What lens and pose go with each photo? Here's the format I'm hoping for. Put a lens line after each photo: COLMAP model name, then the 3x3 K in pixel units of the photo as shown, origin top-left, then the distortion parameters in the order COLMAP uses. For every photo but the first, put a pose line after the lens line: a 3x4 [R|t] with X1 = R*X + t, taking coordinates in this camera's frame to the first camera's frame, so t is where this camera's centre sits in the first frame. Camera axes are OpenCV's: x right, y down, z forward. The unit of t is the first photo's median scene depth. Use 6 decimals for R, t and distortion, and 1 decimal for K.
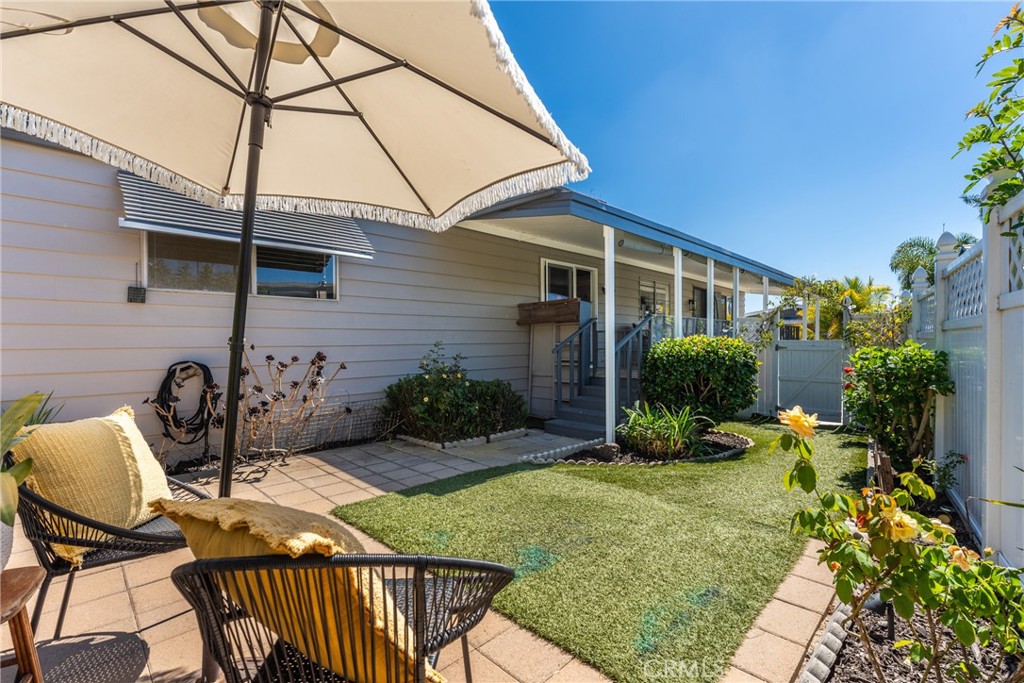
lens RADIAL K [[455.8, 0, 513.2], [0, 455.8, 340.9], [0, 0, 1]] dist [0.000371, 0.000025]
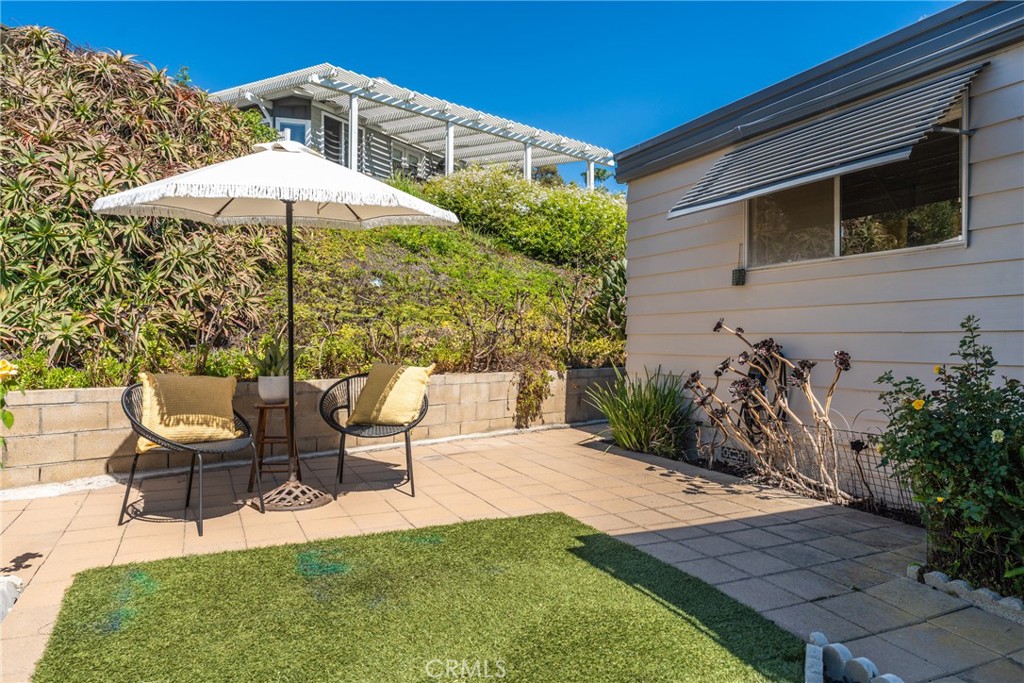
lens RADIAL K [[697.2, 0, 512.9], [0, 697.2, 339.8], [0, 0, 1]] dist [-0.002962, -0.000485]
pose [[-0.368047, 0.008126, -0.929772, 0.692847], [-0.002122, 0.999952, 0.009579, 0.016391], [0.929805, 0.005499, -0.368012, 1.095002]]
